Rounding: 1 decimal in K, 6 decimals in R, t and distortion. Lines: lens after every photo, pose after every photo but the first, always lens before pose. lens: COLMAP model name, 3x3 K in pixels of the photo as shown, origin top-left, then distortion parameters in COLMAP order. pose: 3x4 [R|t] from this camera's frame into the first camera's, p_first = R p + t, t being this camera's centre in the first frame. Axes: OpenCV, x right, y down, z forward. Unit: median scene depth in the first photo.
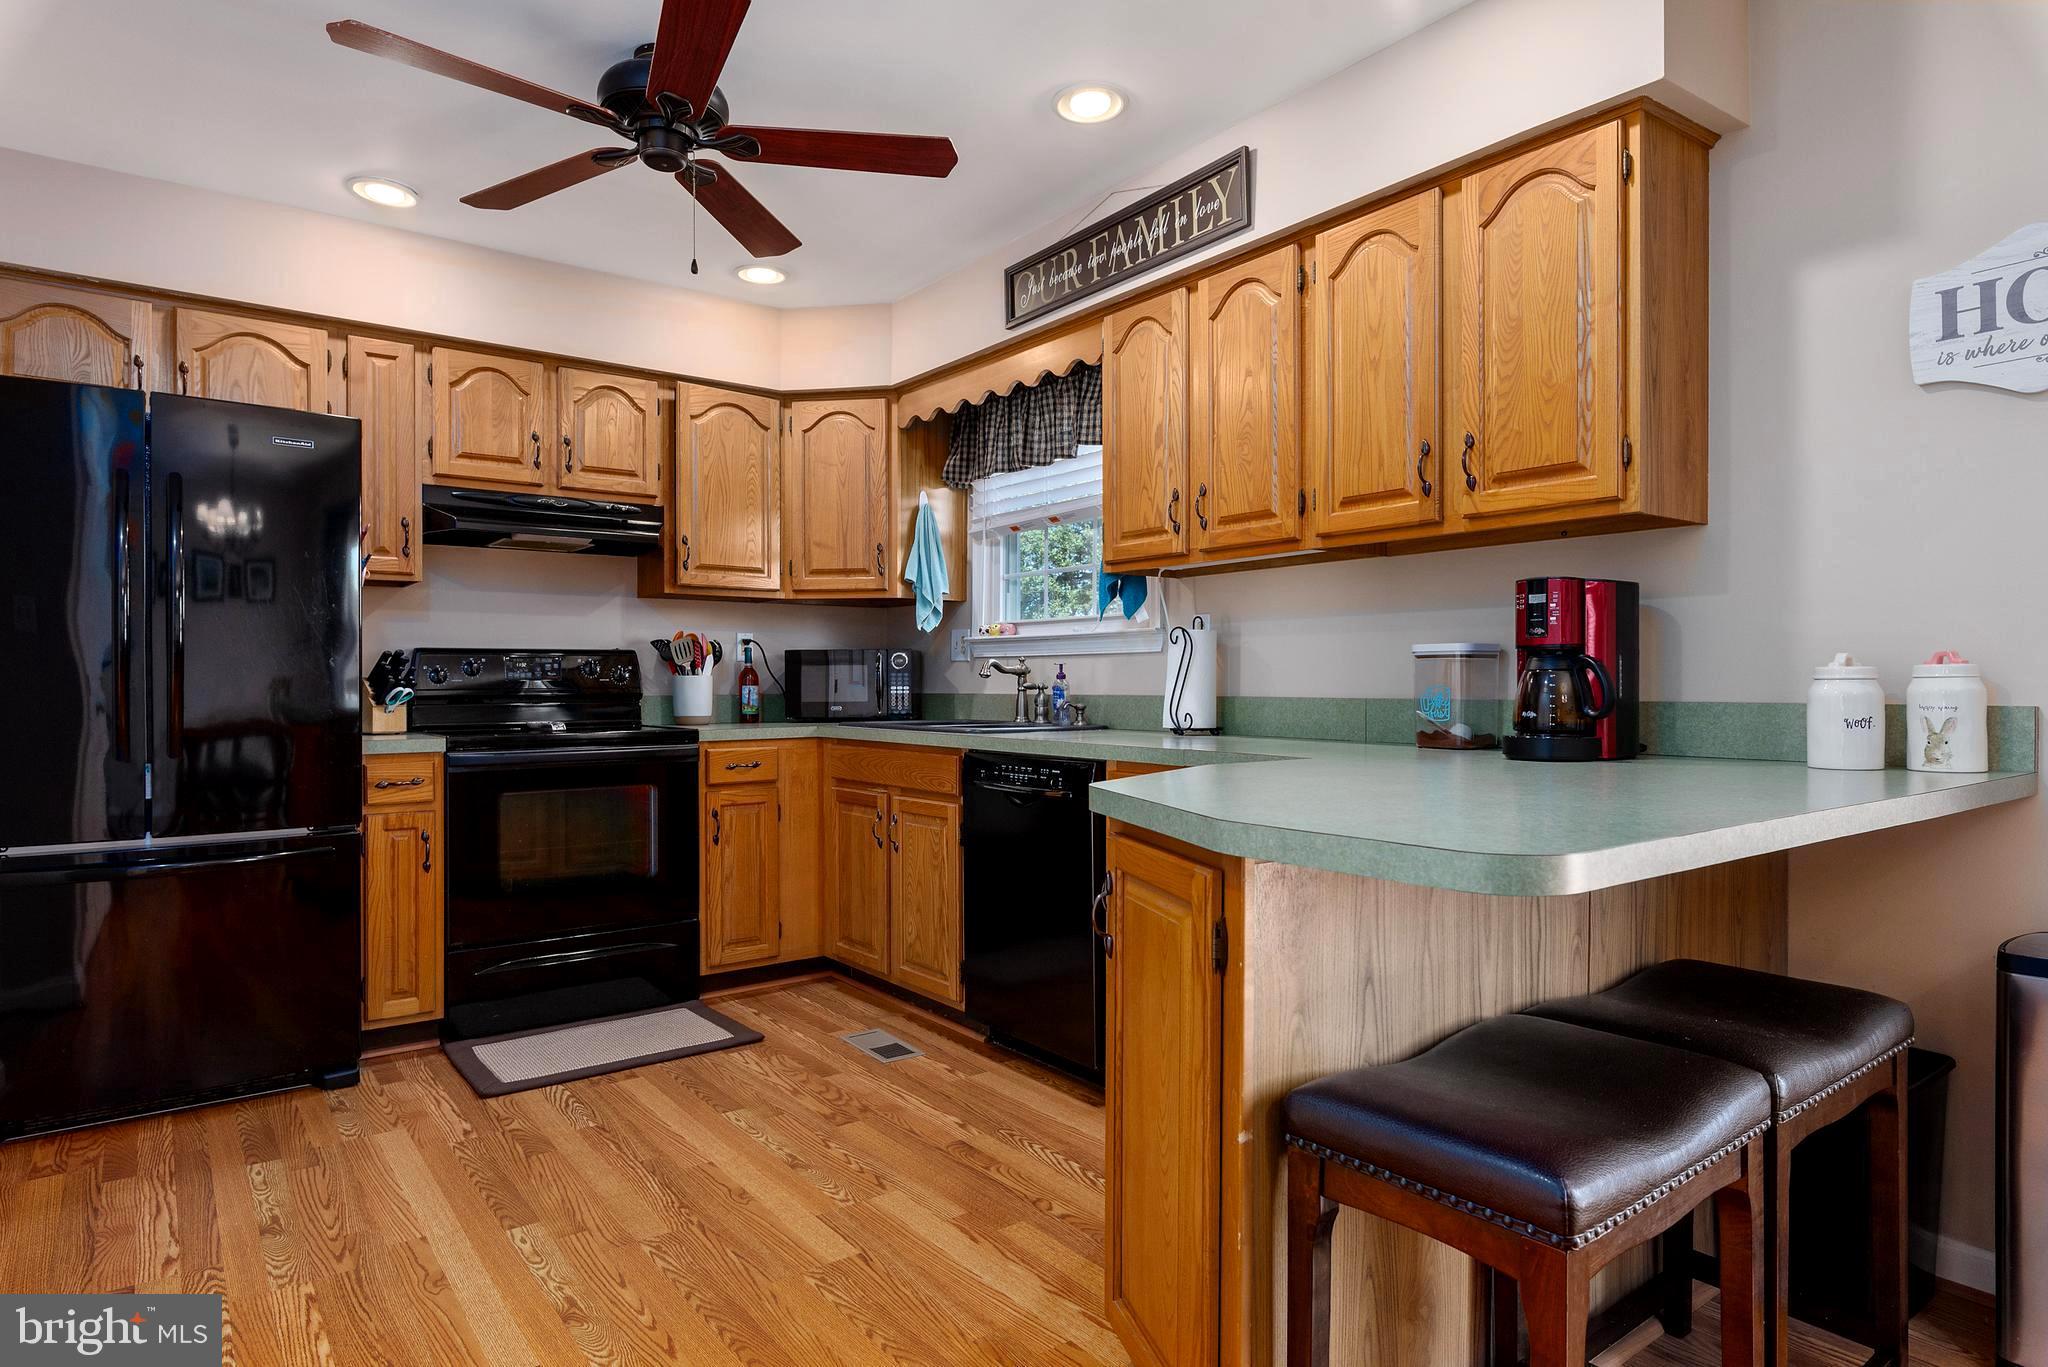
lens RADIAL K [[1167.5, 0, 1019.4], [0, 1167.5, 684.2], [0, 0, 1]] dist [-0.003780, 0.001371]
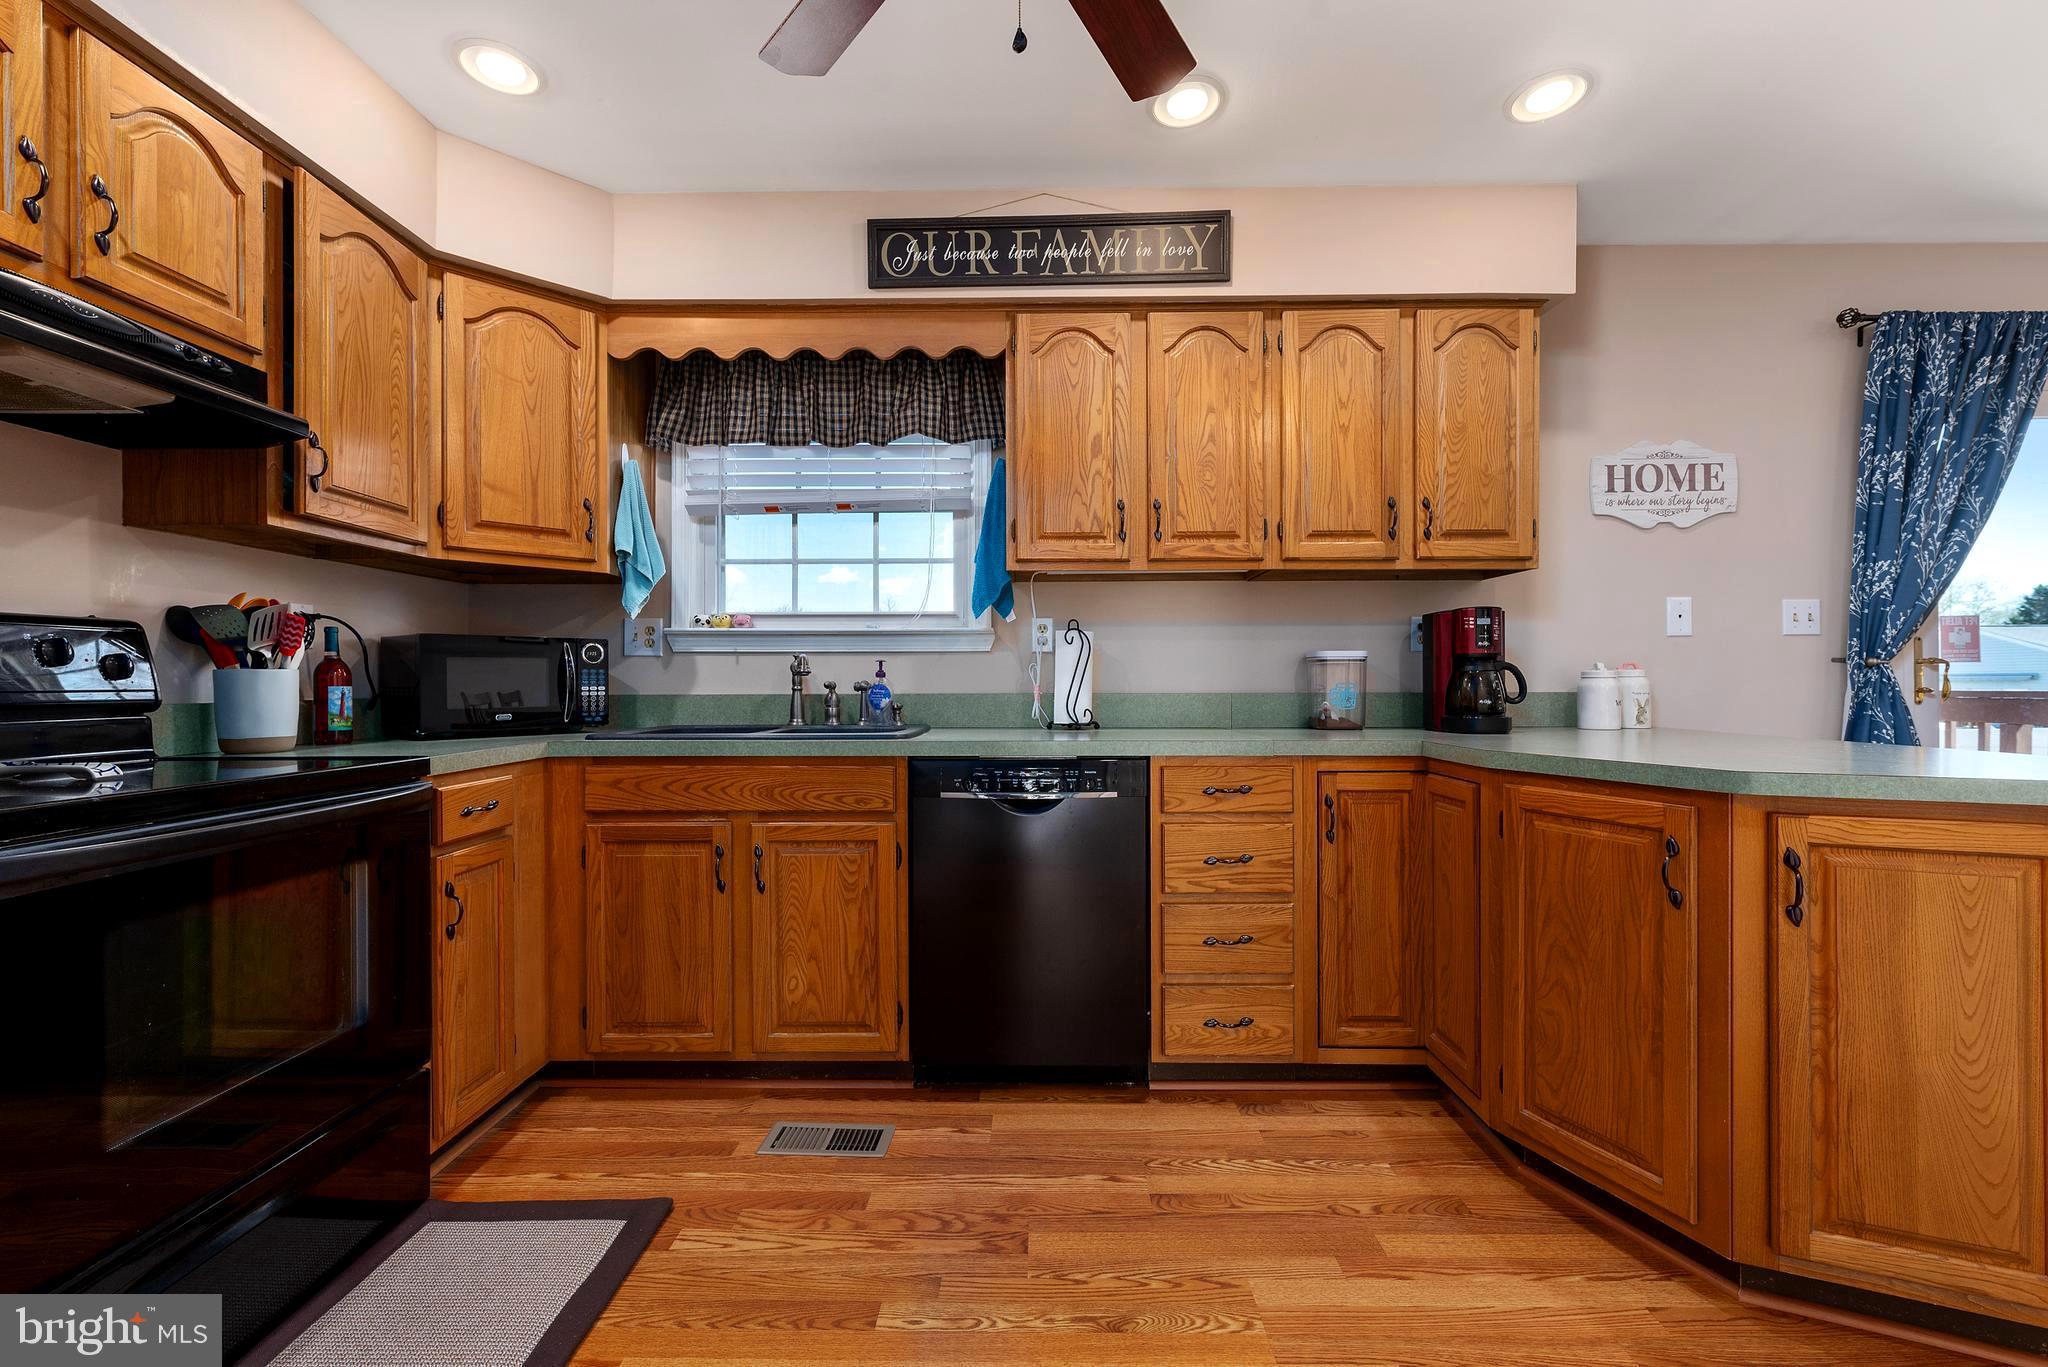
lens RADIAL K [[874.2, 0, 1024.5], [0, 874.2, 683.6], [0, 0, 1]] dist [0.003188, -0.001557]
pose [[0.607172, -0.000998, 0.794570, -0.509747], [0.002816, 0.999996, -0.000896, 0.001819], [-0.794566, 0.002782, 0.607172, 0.536091]]
